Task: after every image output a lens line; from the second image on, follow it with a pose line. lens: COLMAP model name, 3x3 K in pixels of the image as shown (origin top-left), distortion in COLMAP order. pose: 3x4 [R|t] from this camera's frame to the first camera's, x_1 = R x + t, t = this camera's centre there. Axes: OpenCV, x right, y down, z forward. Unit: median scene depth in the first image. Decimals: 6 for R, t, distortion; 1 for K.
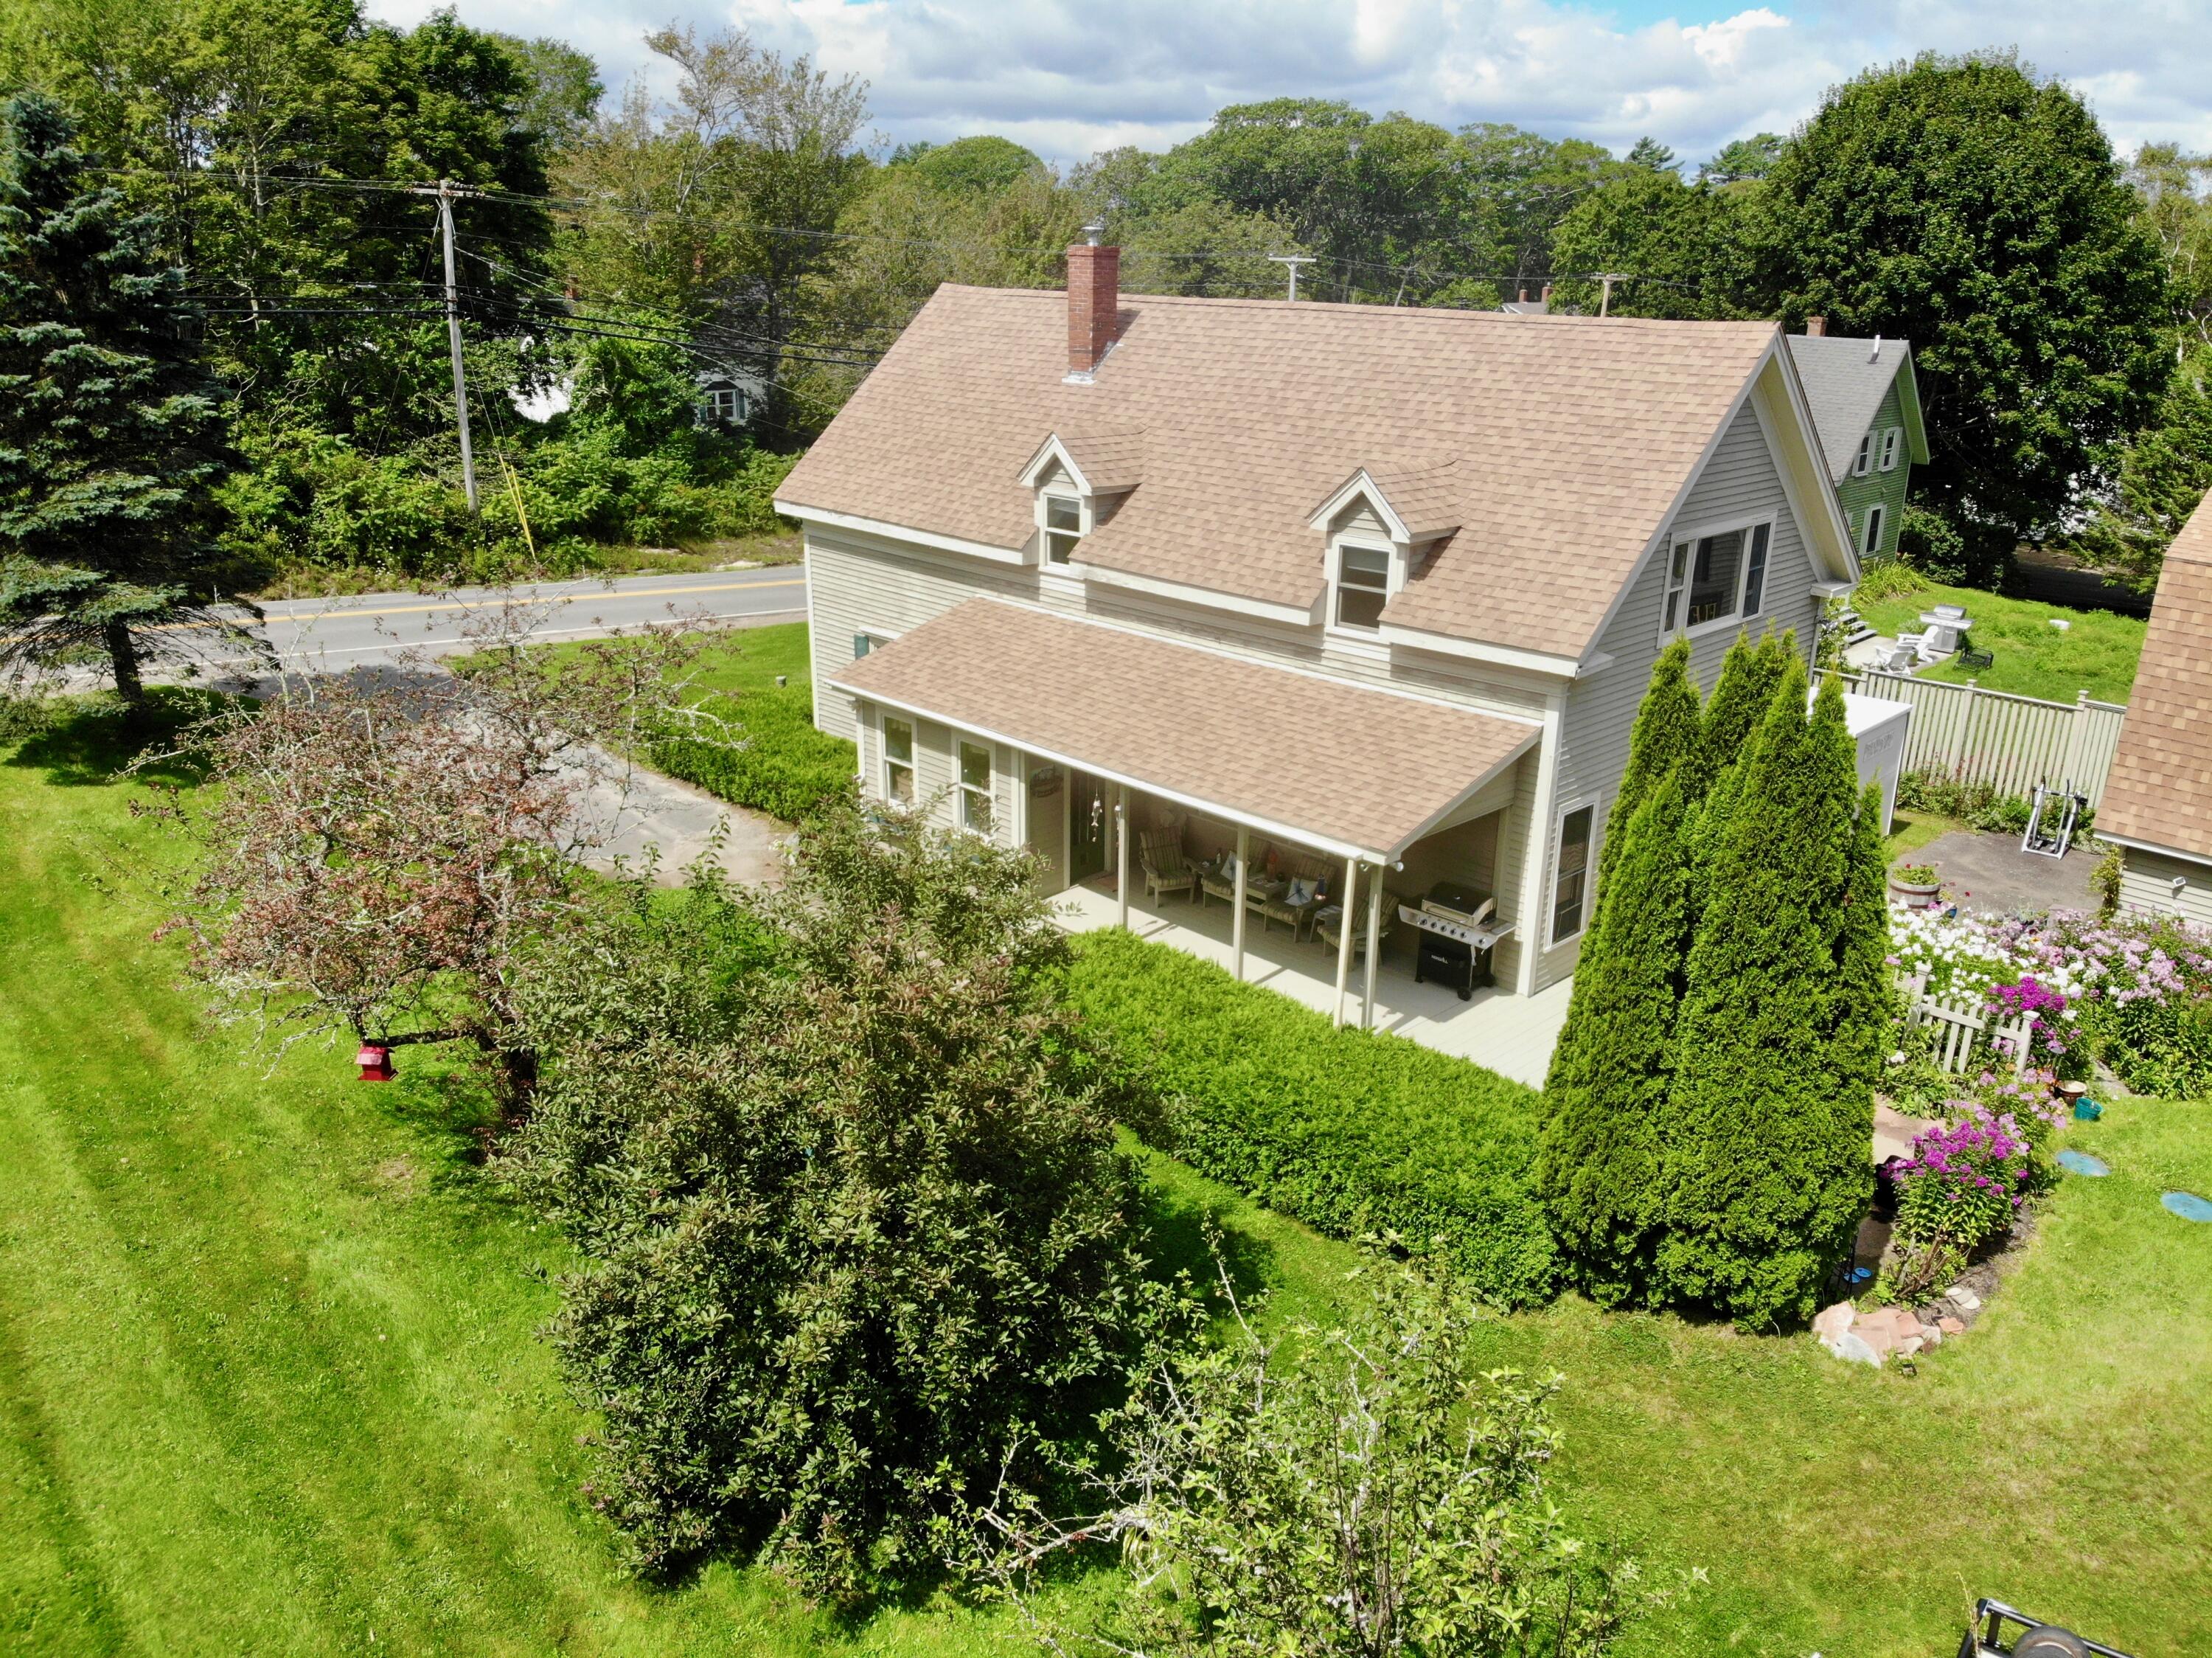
lens RADIAL K [[1589.1, 0, 1119.1], [0, 1589.1, 833.2], [0, 0, 1]] dist [0.132794, -0.271113]
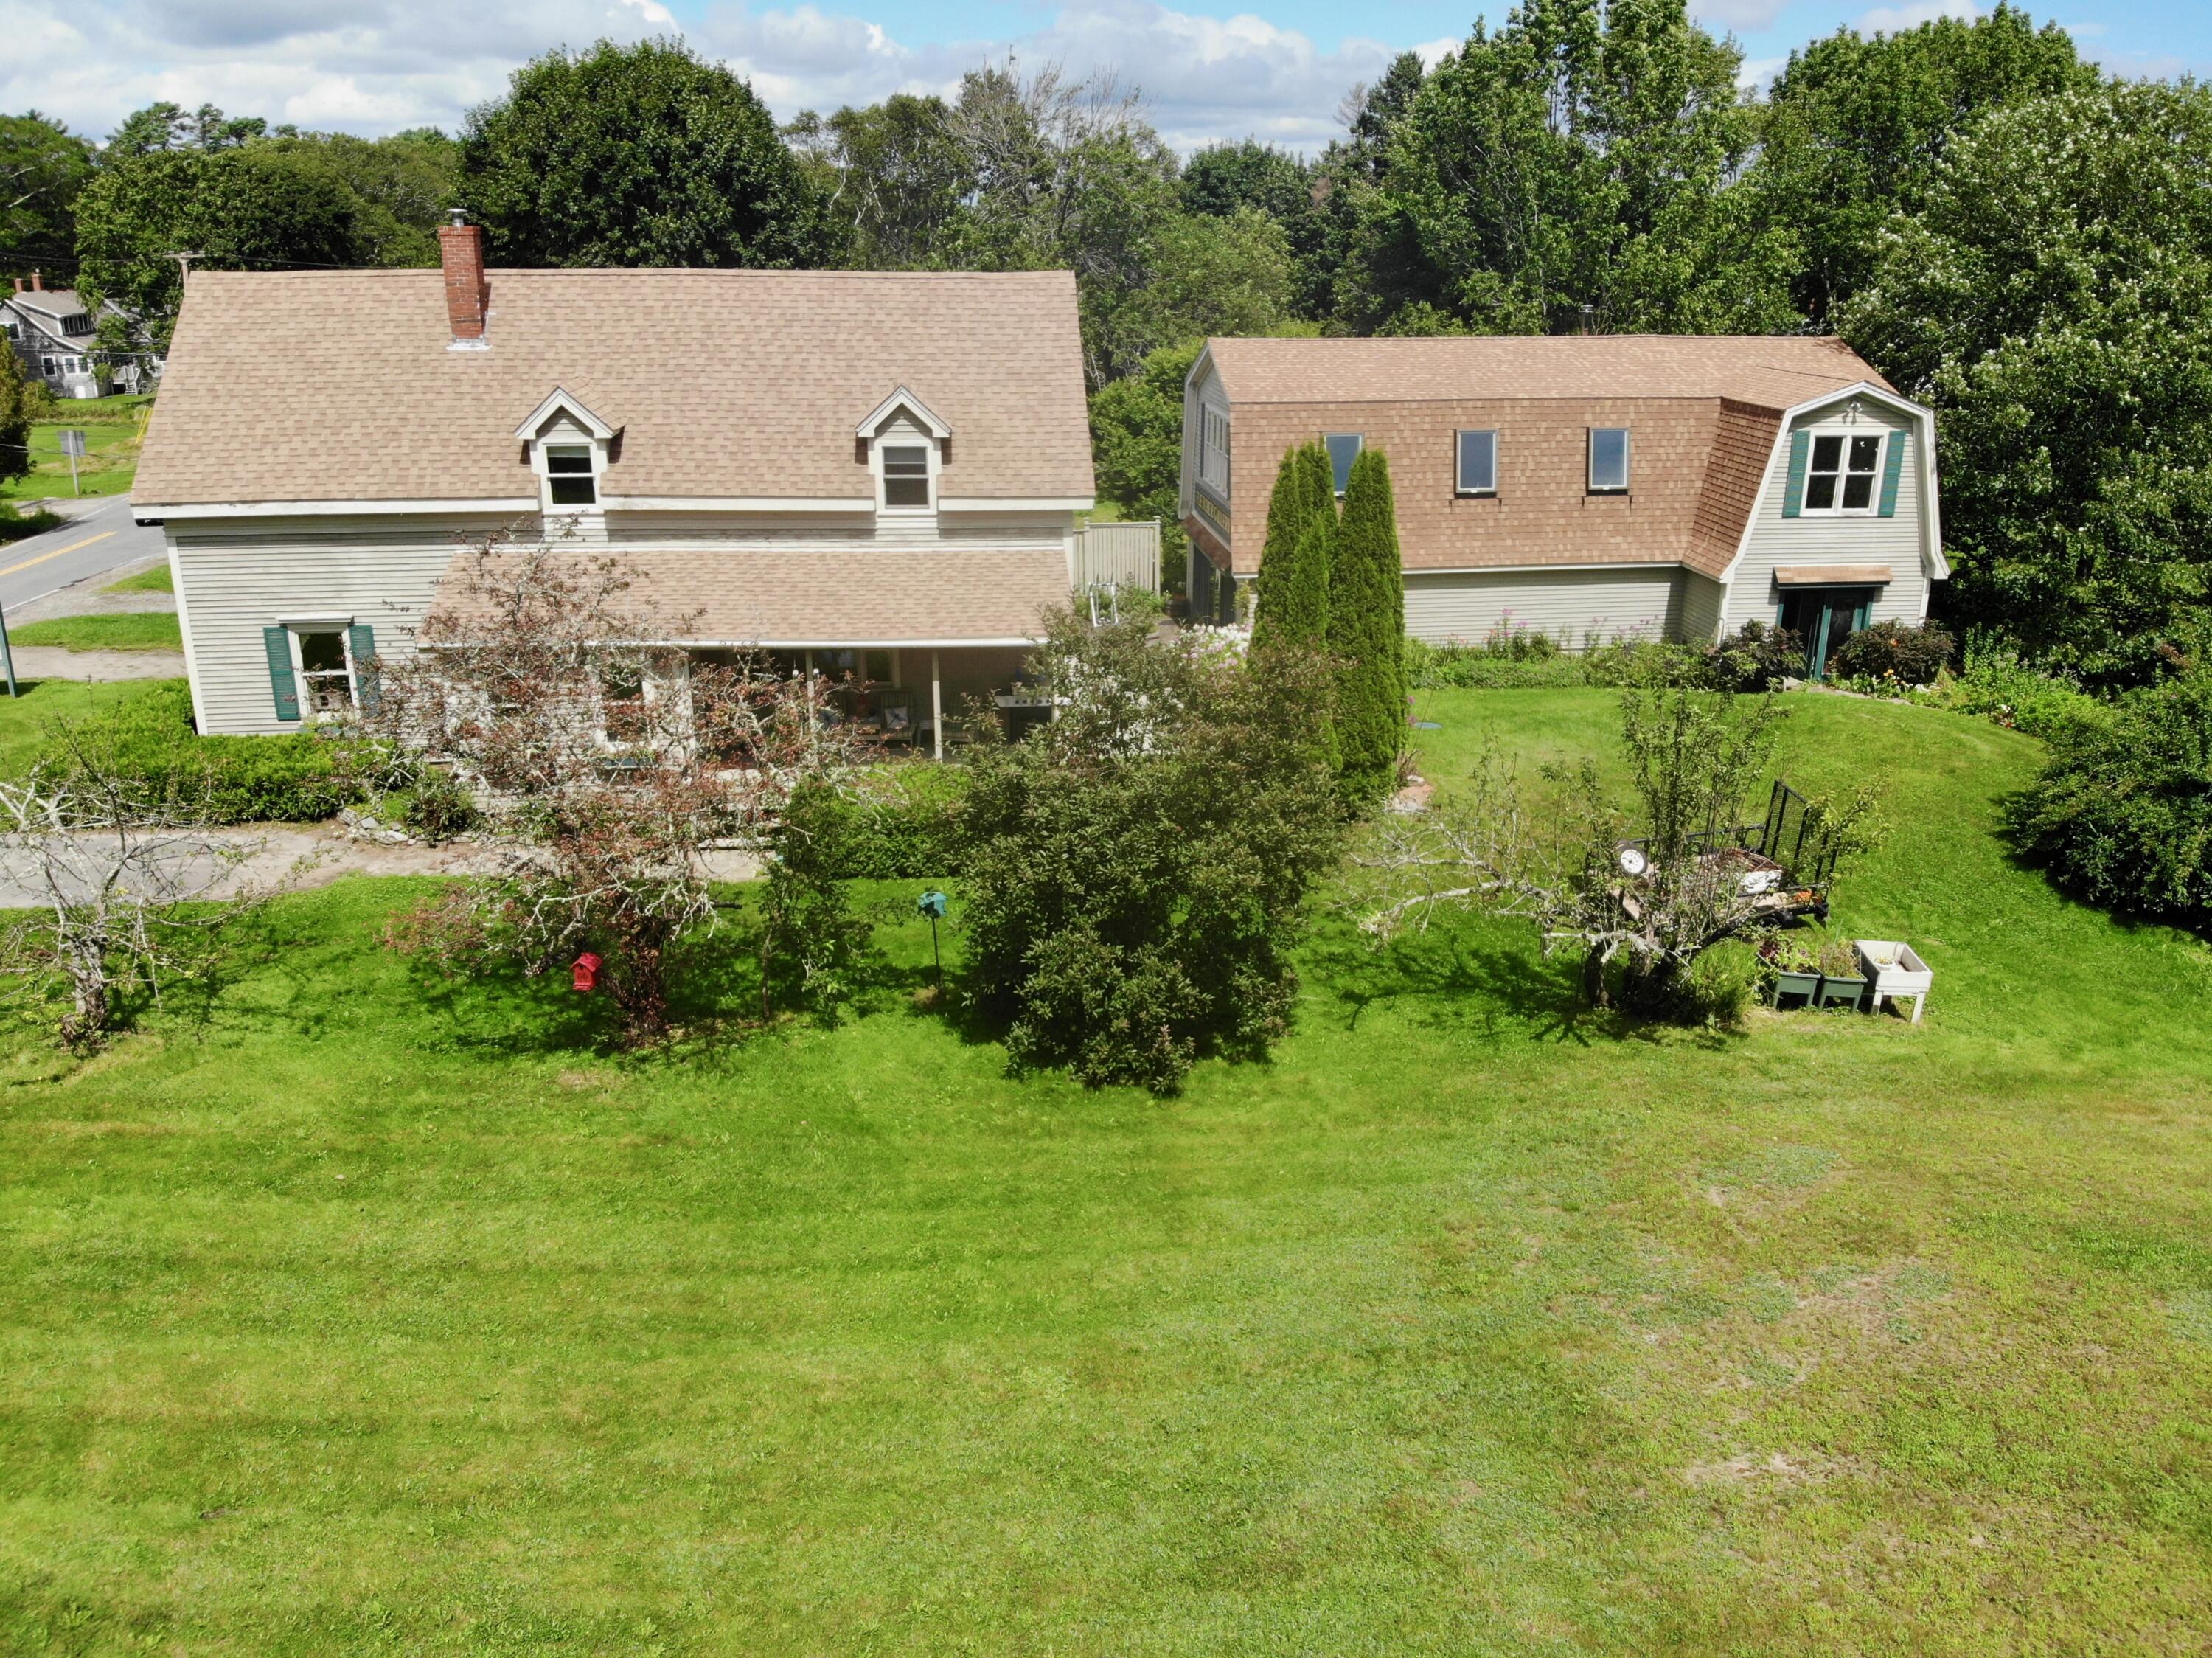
lens RADIAL K [[1589.1, 0, 1119.1], [0, 1589.1, 833.2], [0, 0, 1]] dist [0.132794, -0.271113]
pose [[0.636735, -0.280405, 0.718291, -0.565127], [0.267395, 0.954027, 0.135396, -0.000793], [-0.723235, 0.105856, 0.682441, -0.015376]]
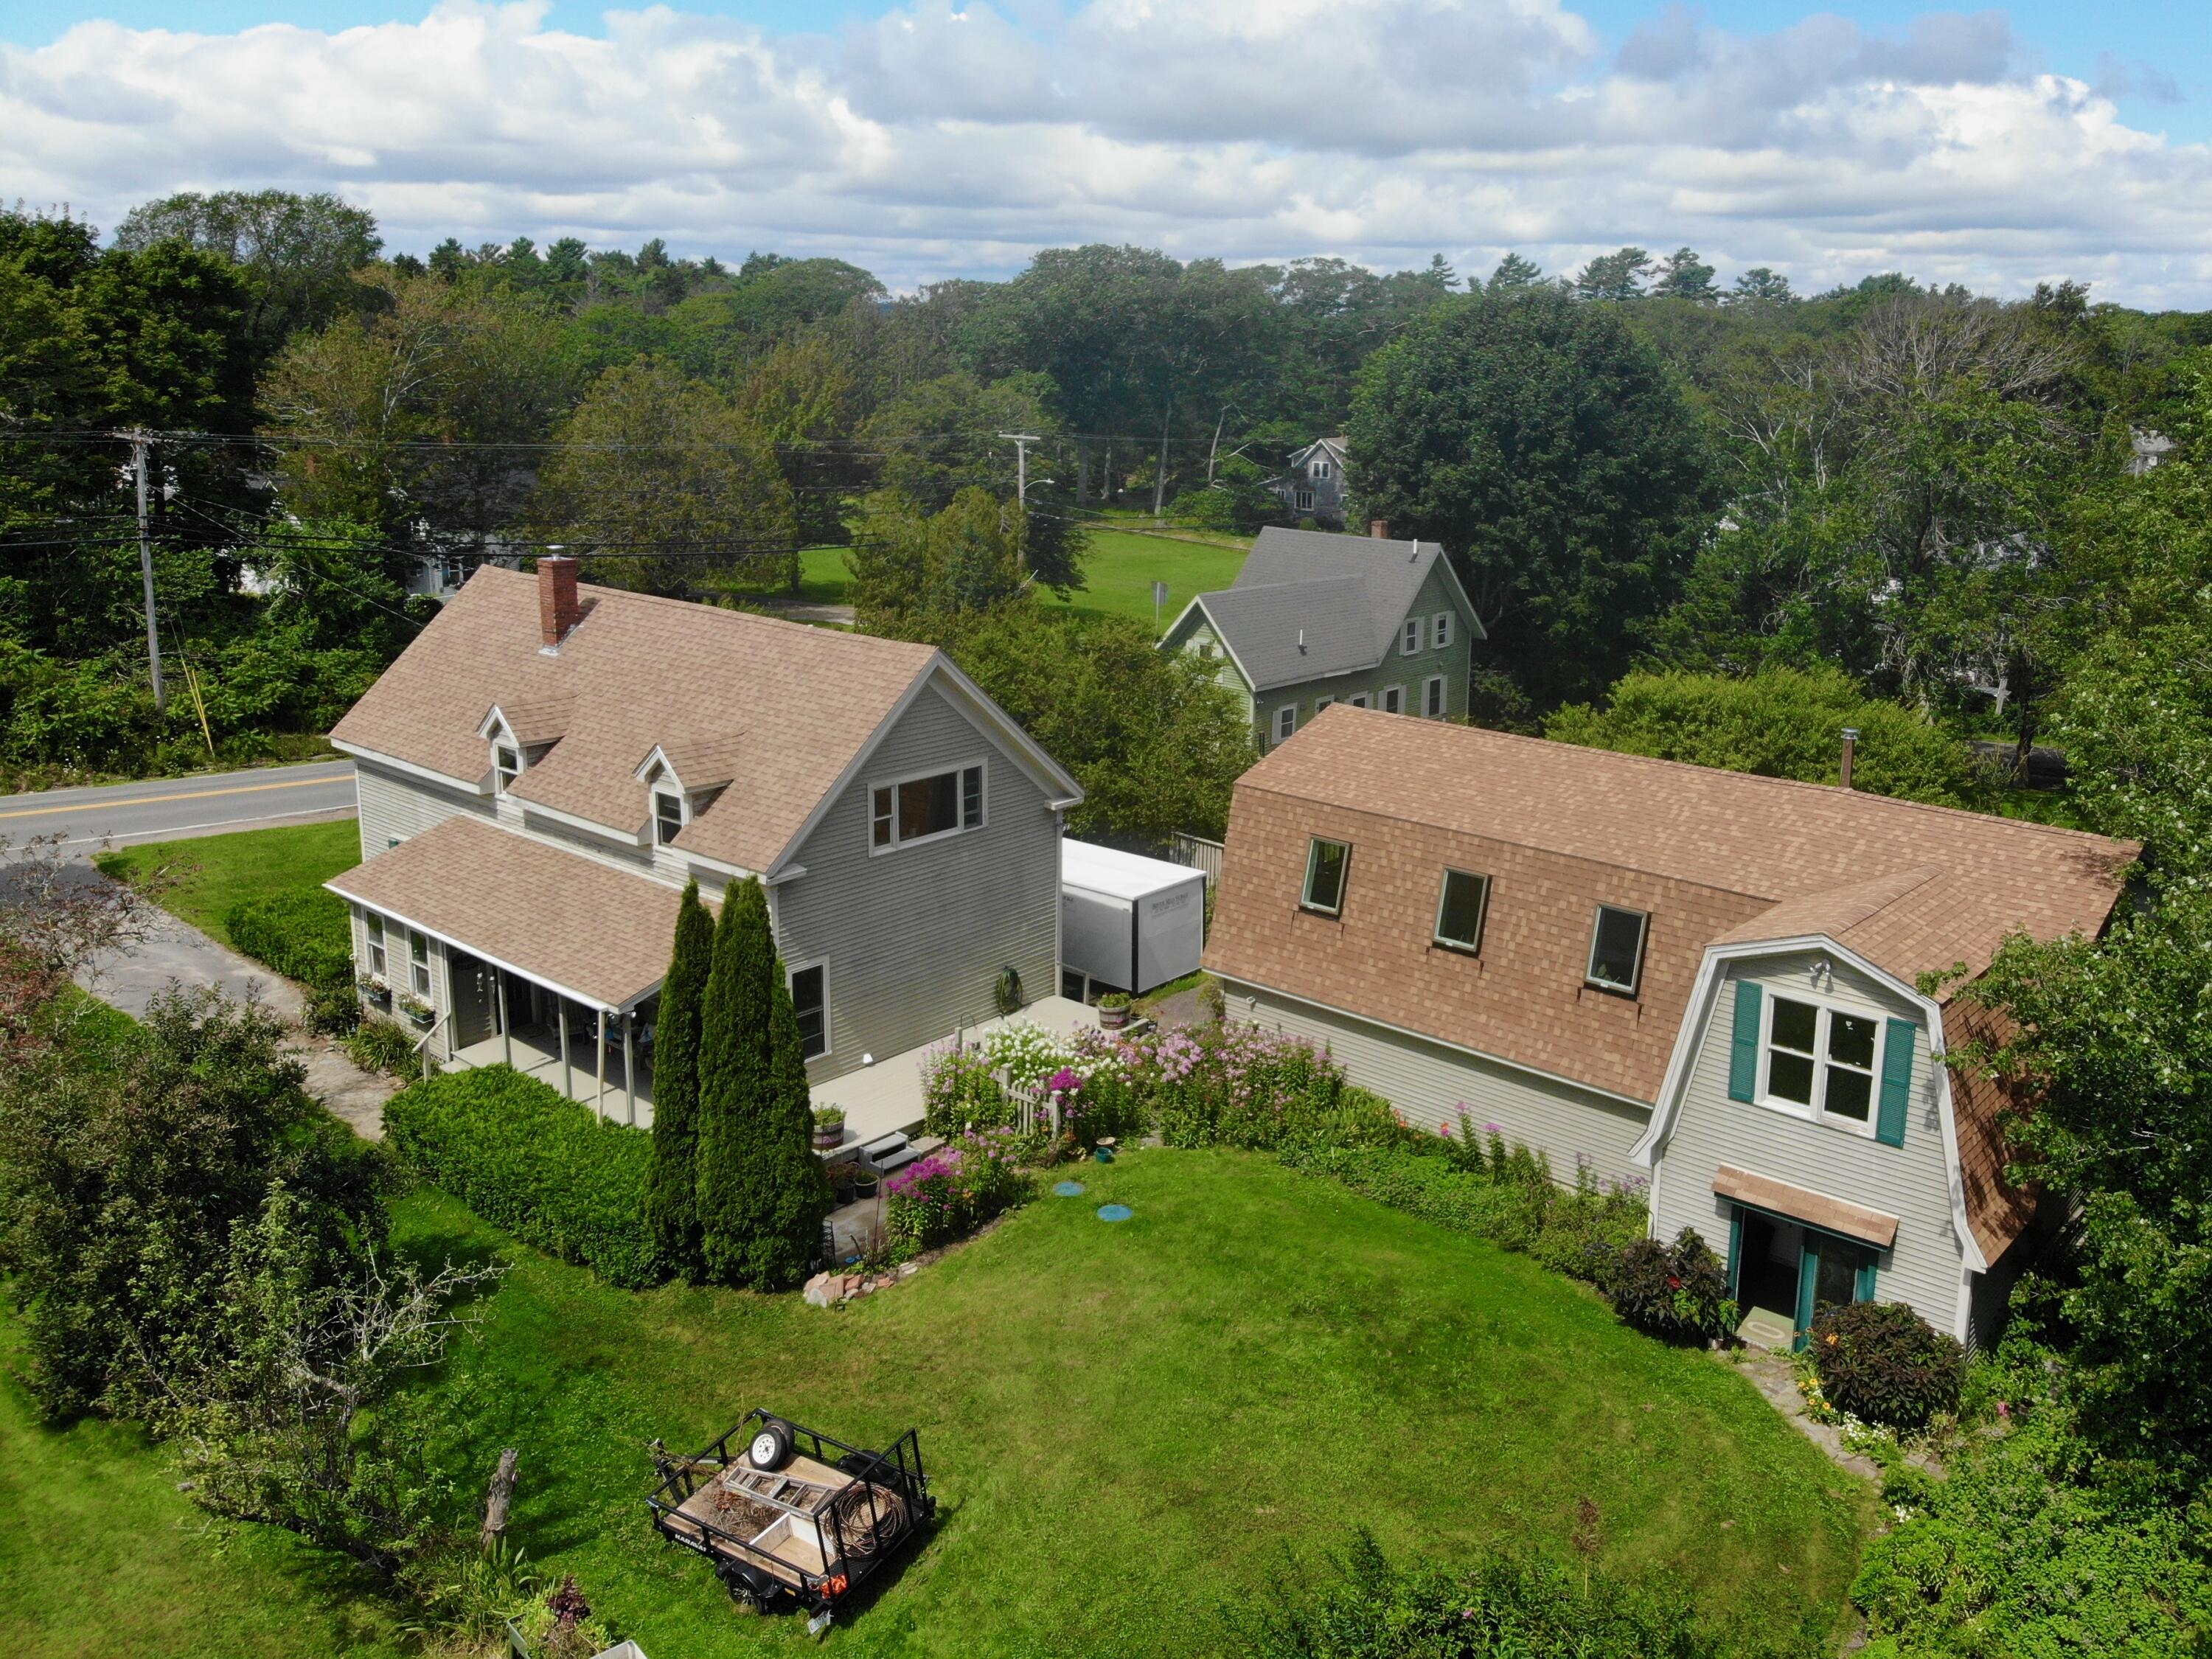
lens RADIAL K [[1794.9, 0, 1253.1], [0, 1794.9, 760.8], [0, 0, 1]] dist [0.081065, -0.173565]
pose [[0.994928, -0.021190, 0.098331, 0.374142], [0.031855, 0.993620, -0.108191, -0.008442], [-0.095411, 0.110774, 0.989255, -0.495445]]
